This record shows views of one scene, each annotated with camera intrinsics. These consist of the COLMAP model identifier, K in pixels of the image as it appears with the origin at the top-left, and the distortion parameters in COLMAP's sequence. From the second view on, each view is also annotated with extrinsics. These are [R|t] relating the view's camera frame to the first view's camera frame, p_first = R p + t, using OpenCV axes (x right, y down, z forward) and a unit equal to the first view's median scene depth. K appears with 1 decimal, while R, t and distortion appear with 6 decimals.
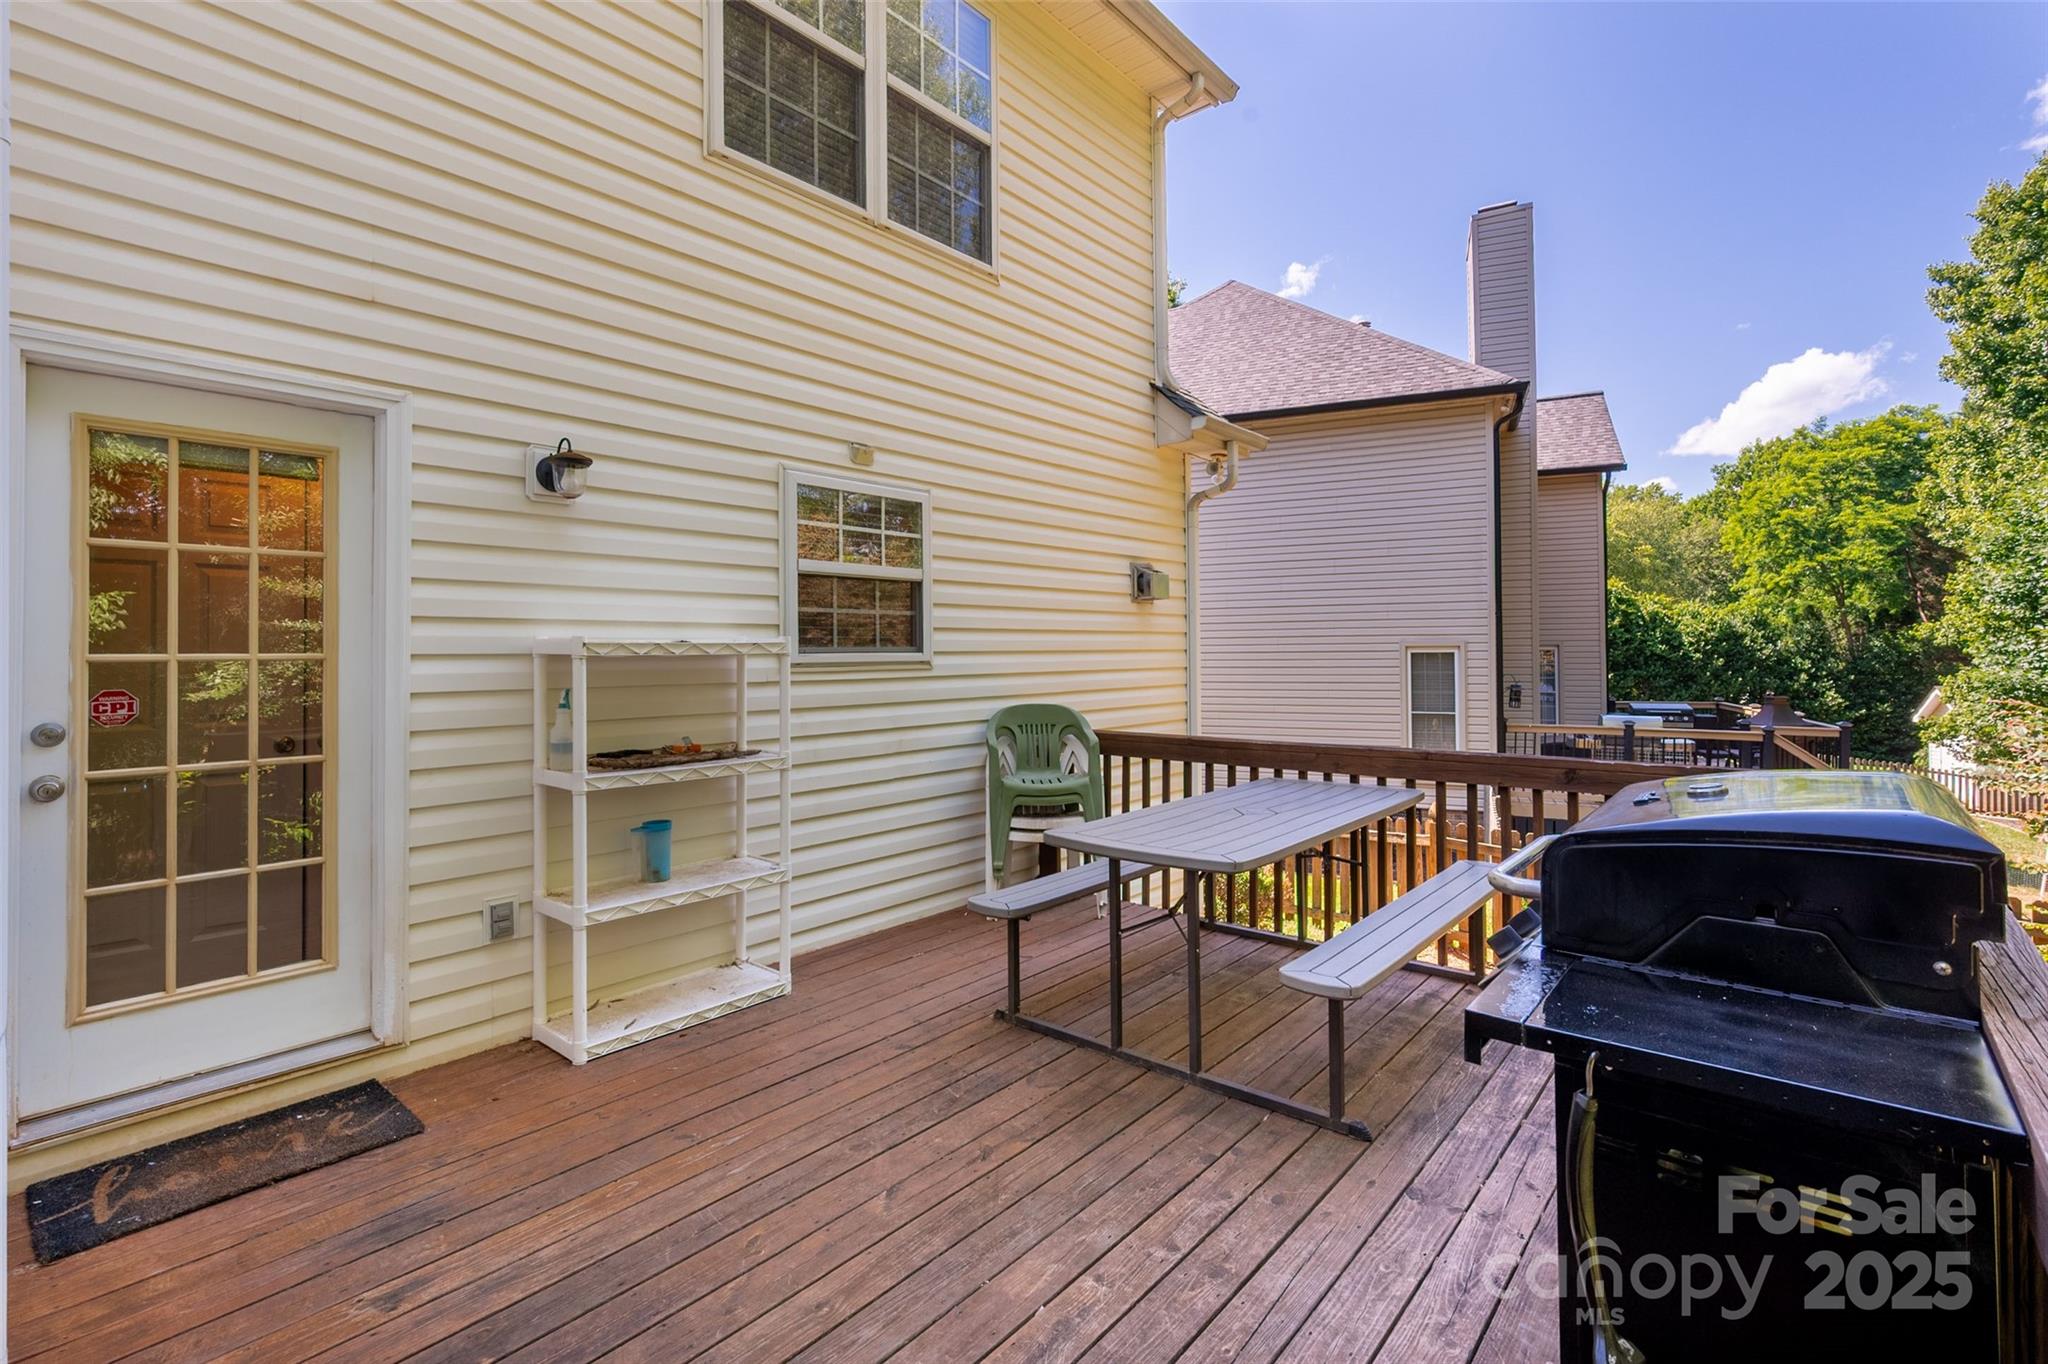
lens RADIAL K [[951.0, 0, 1018.5], [0, 951.0, 606.6], [0, 0, 1]] dist [-0.000869, -0.000011]
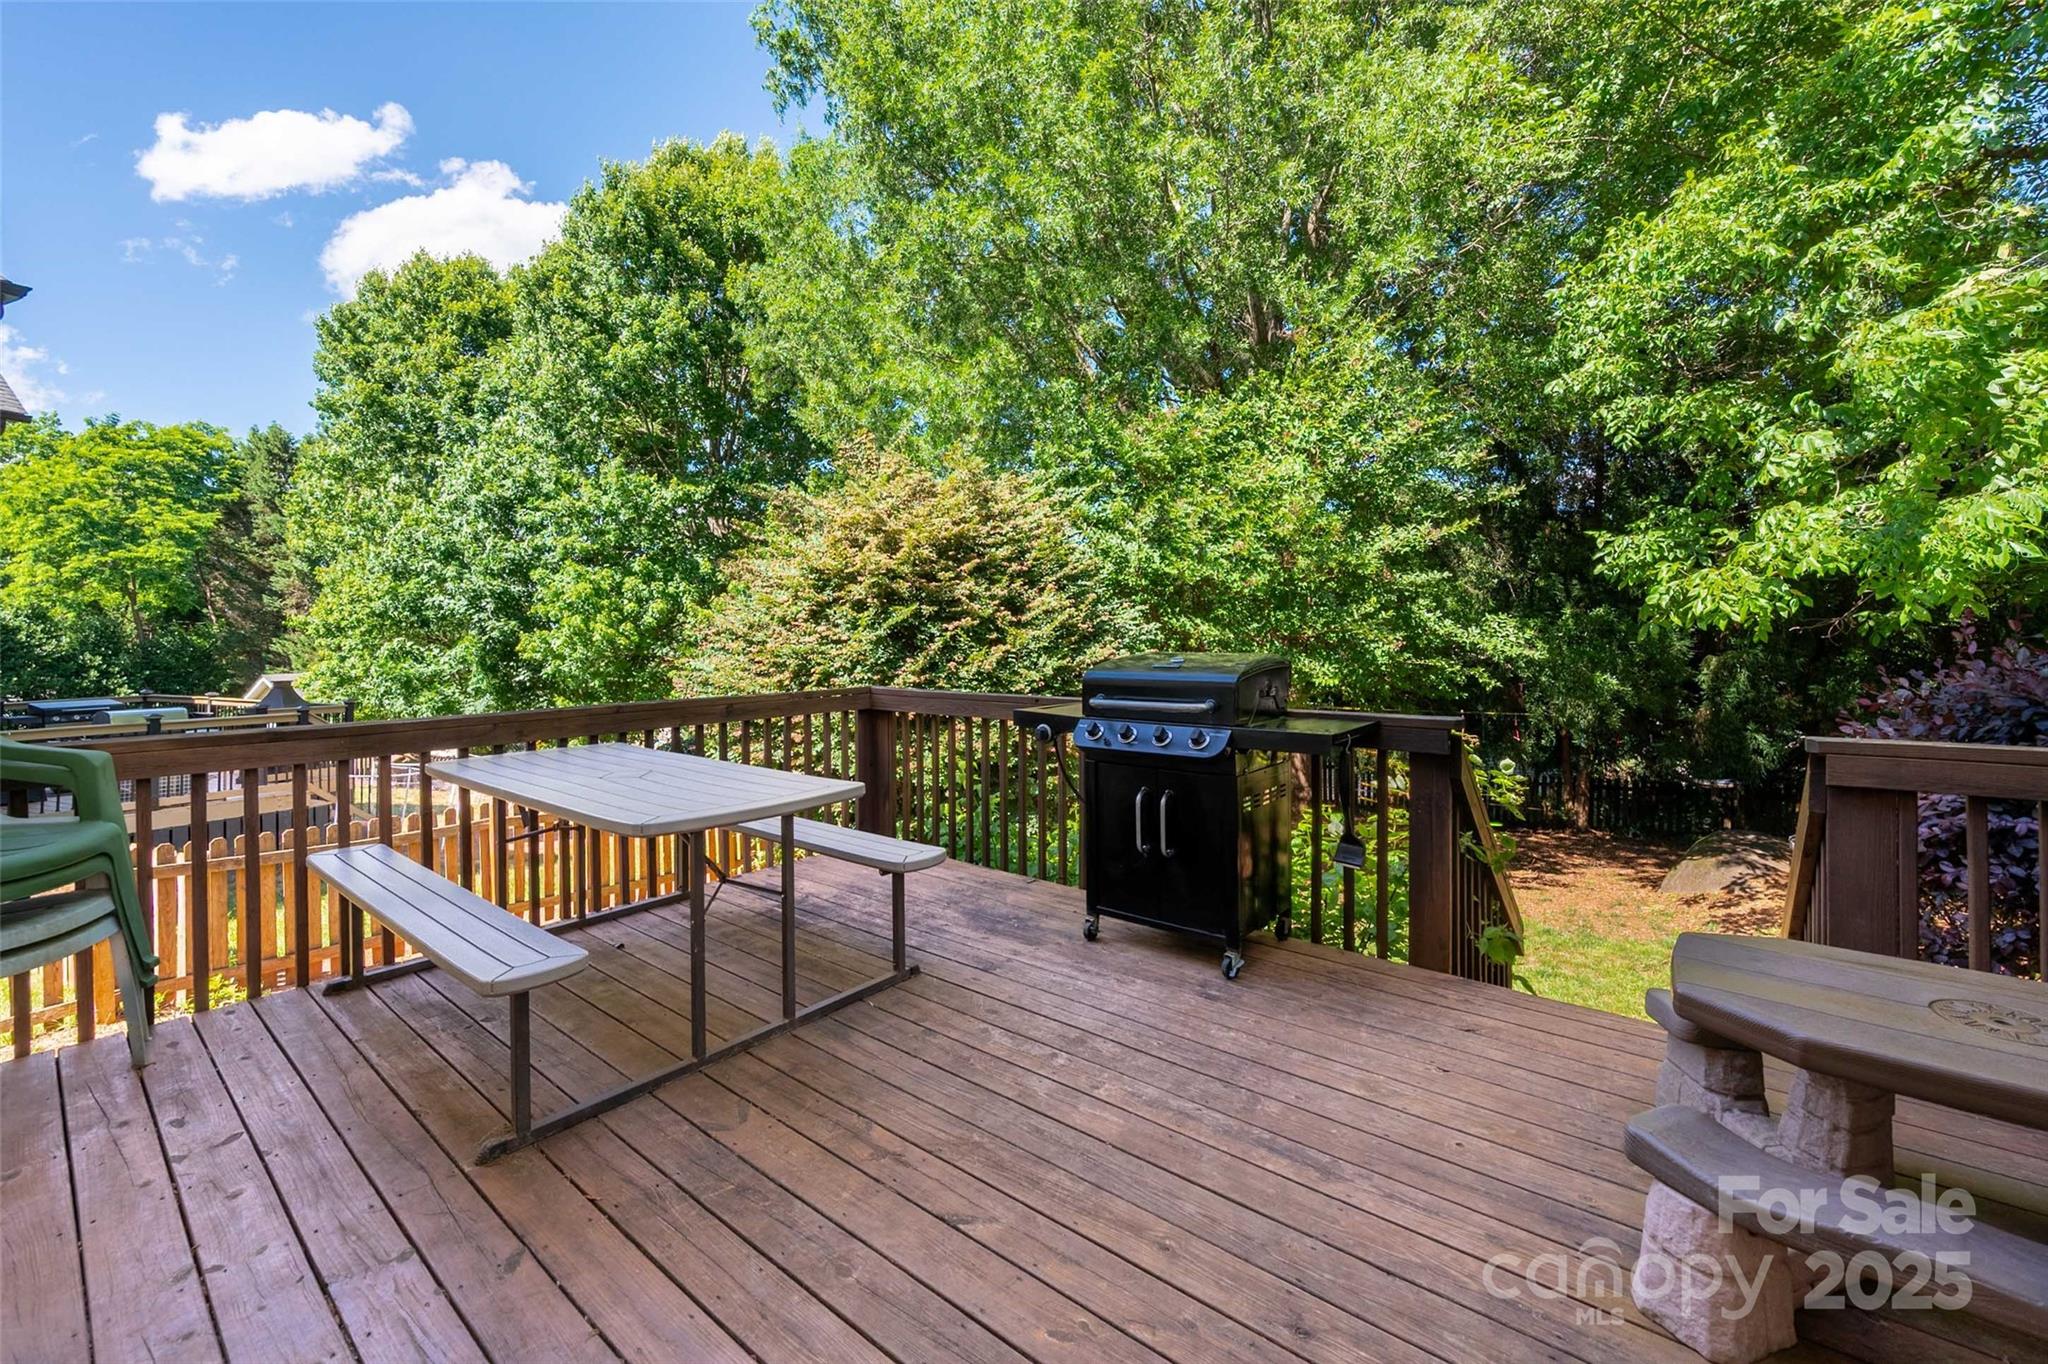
lens RADIAL K [[820.5, 0, 1039.0], [0, 820.5, 662.2], [0, 0, 1]] dist [0.000812, -0.000027]
pose [[-0.029253, -0.027311, 0.999199, -0.638990], [-0.035794, 0.999014, 0.026258, 0.078872], [-0.998931, -0.034997, -0.030201, 0.735005]]
